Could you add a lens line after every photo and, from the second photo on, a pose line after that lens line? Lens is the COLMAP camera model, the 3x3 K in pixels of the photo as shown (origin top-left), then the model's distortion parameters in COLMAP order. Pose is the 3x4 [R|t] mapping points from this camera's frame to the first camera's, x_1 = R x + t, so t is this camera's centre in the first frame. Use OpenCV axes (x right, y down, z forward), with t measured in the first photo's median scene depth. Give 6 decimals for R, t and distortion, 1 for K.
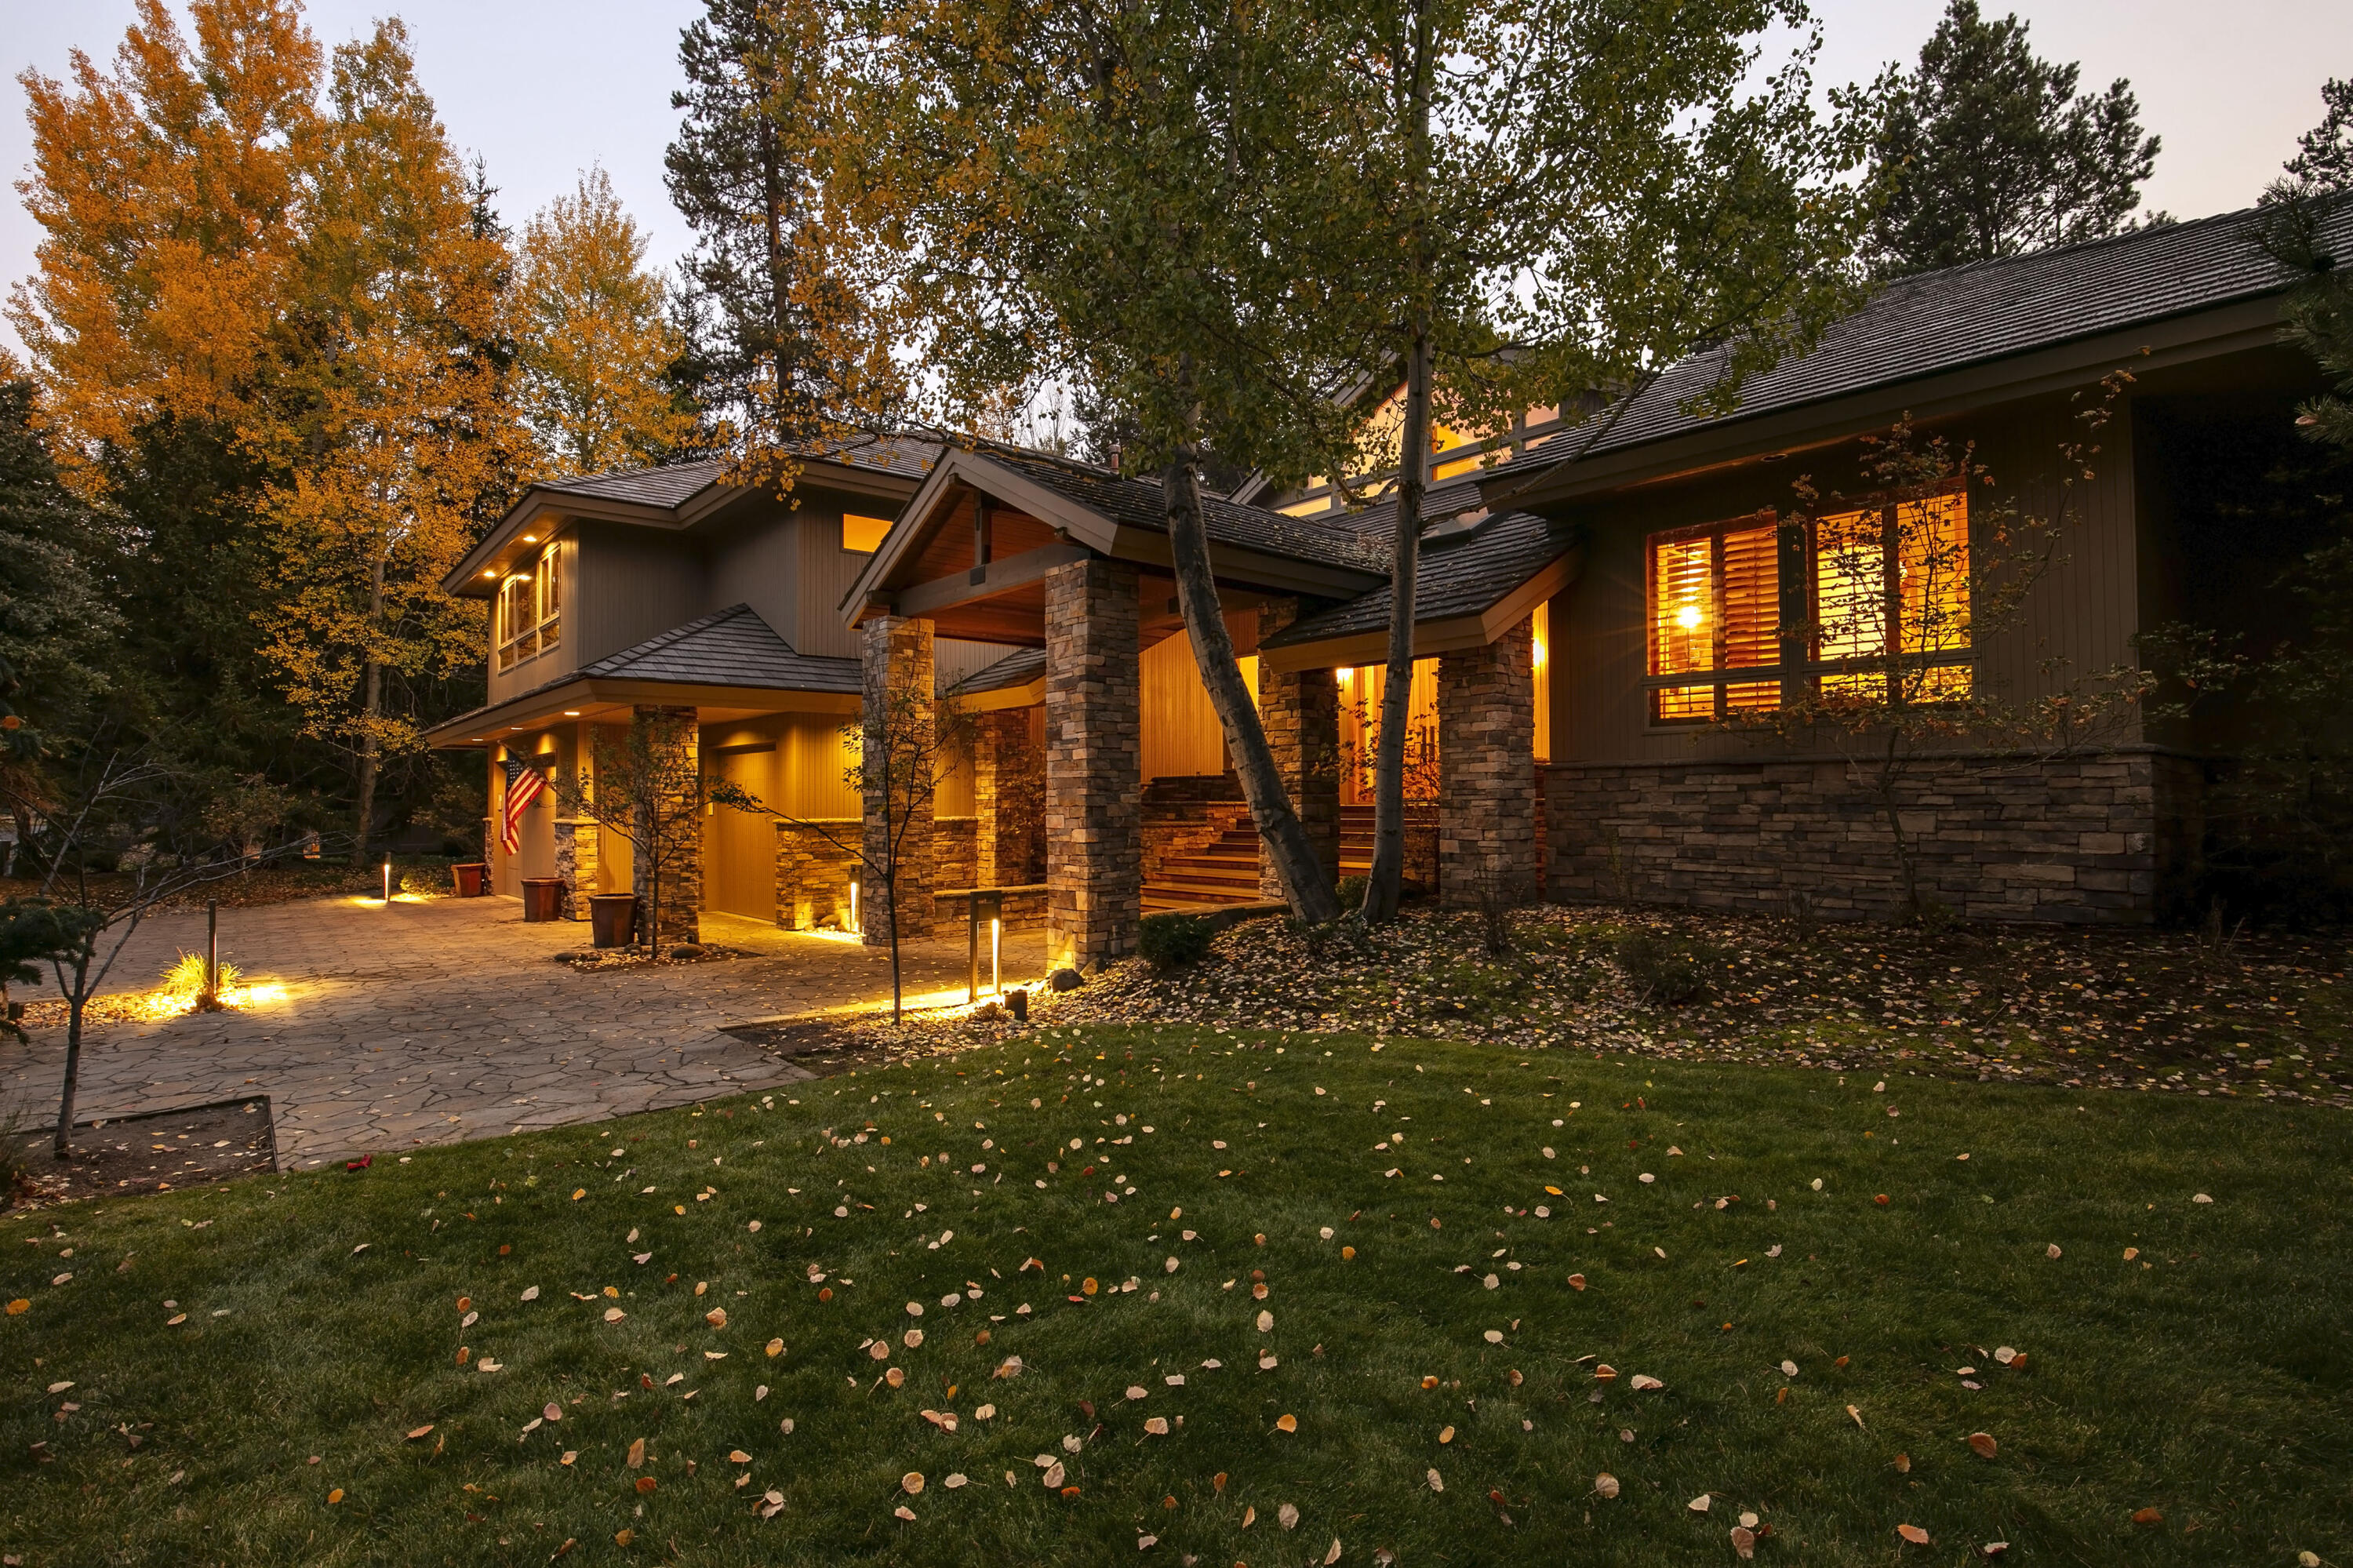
lens RADIAL K [[1145.7, 0, 1185.9], [0, 1145.7, 789.9], [0, 0, 1]] dist [-0.027174, -0.000311]
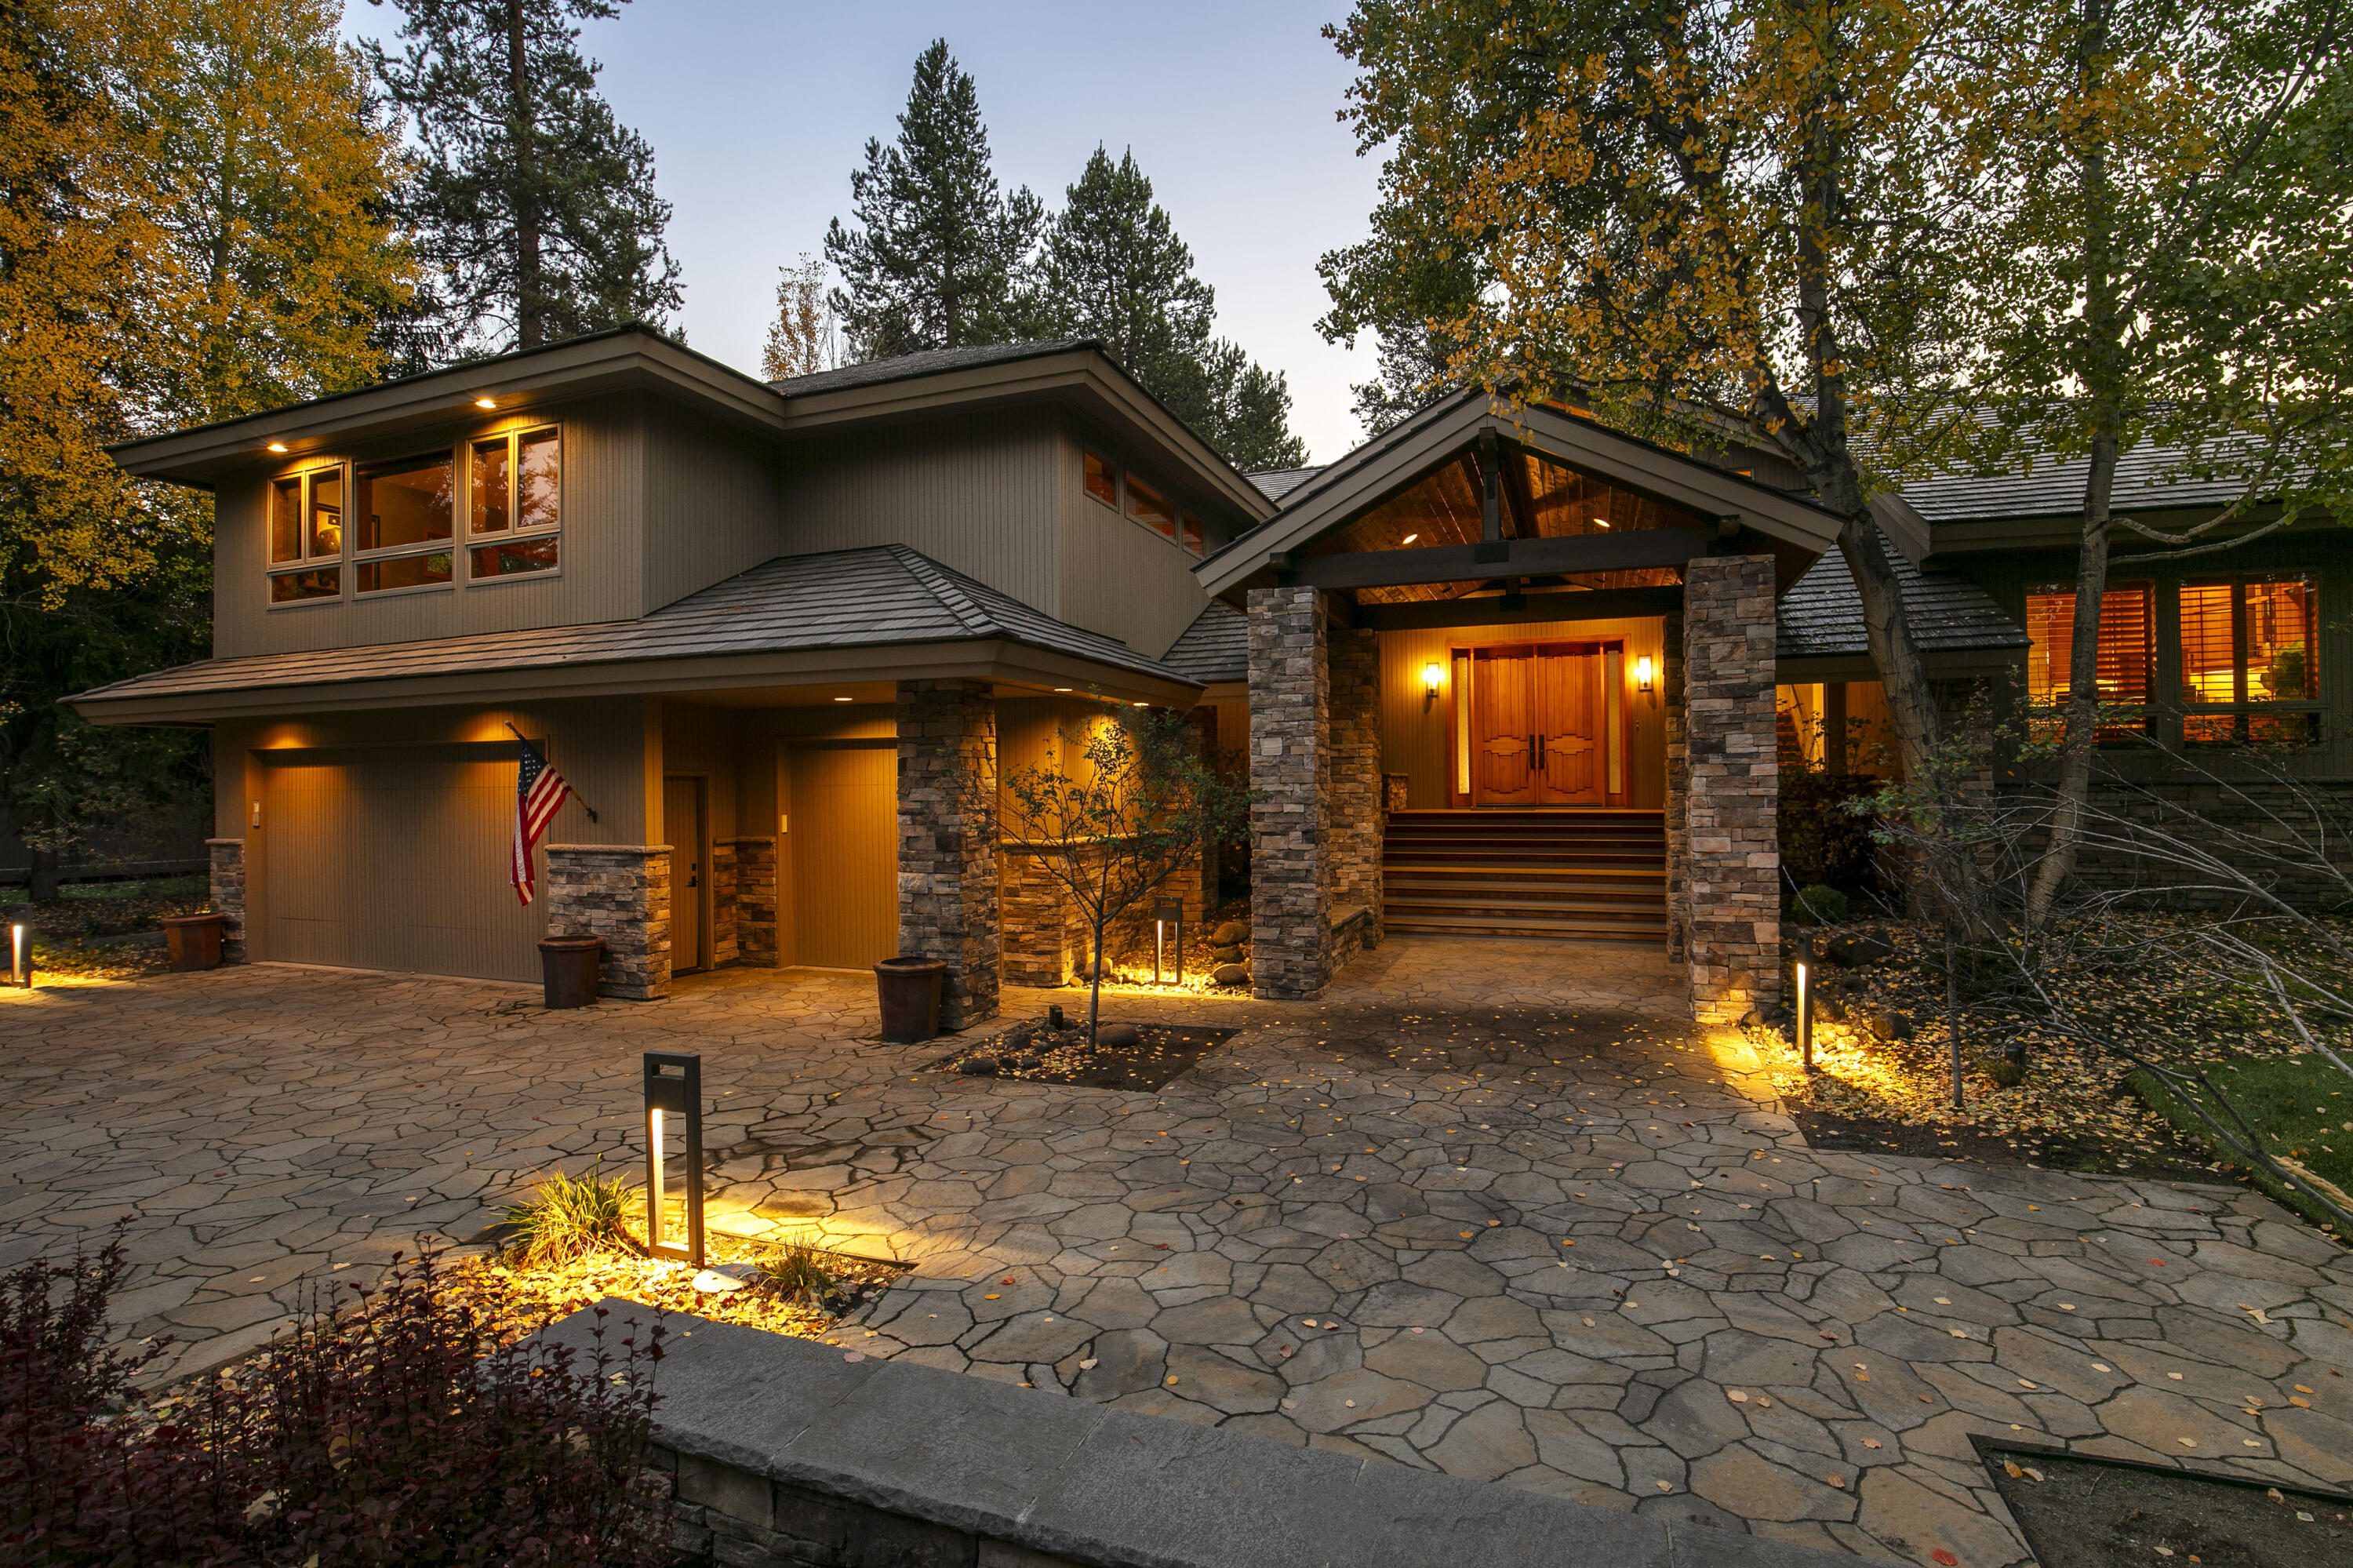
lens RADIAL K [[1067.7, 0, 1212.1], [0, 1067.7, 800.8], [0, 0, 1]] dist [-0.036130, 0.006433]
pose [[0.868380, -0.004697, 0.495876, -0.448286], [-0.005182, 0.999815, 0.018545, -0.010237], [-0.495872, -0.018674, 0.868195, 0.250772]]
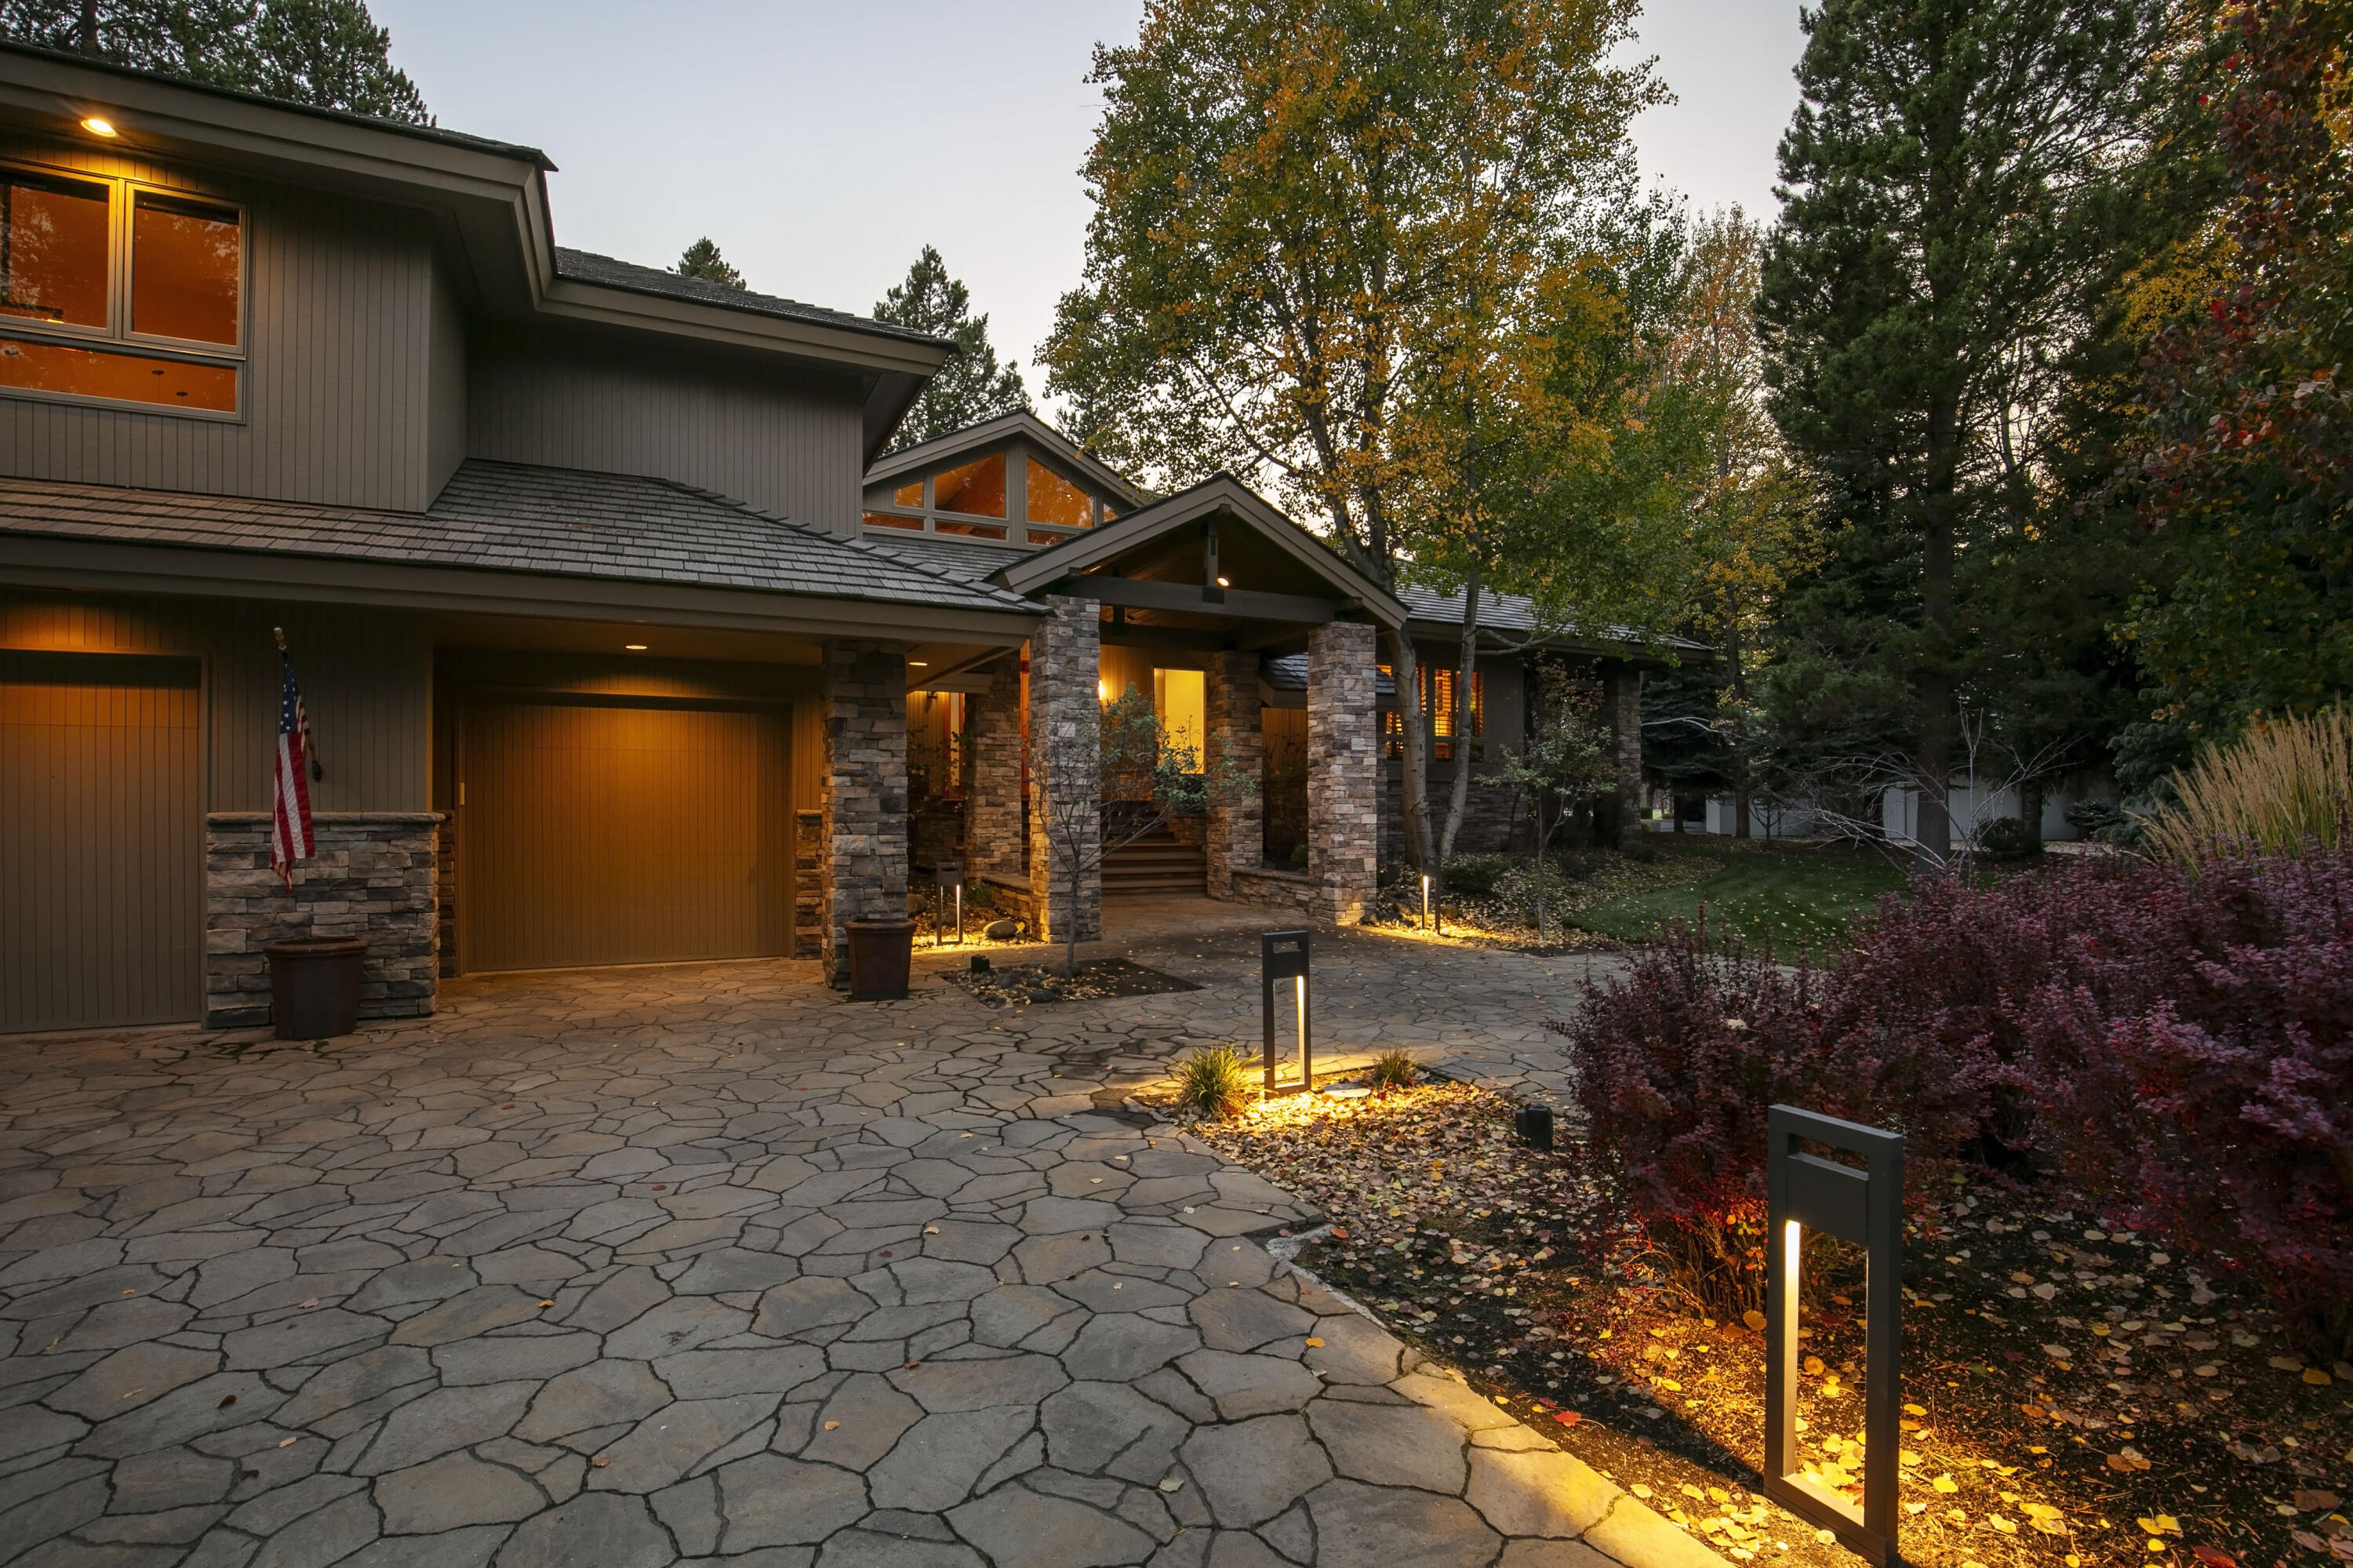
lens RADIAL K [[1067.7, 0, 1178.9], [0, 1067.7, 804.1], [0, 0, 1]] dist [-0.036130, 0.006433]
pose [[0.243426, 0.006024, 0.969901, -0.728440], [-0.017748, 0.999841, -0.001756, 0.014321], [-0.969757, -0.016786, 0.243494, 0.461049]]
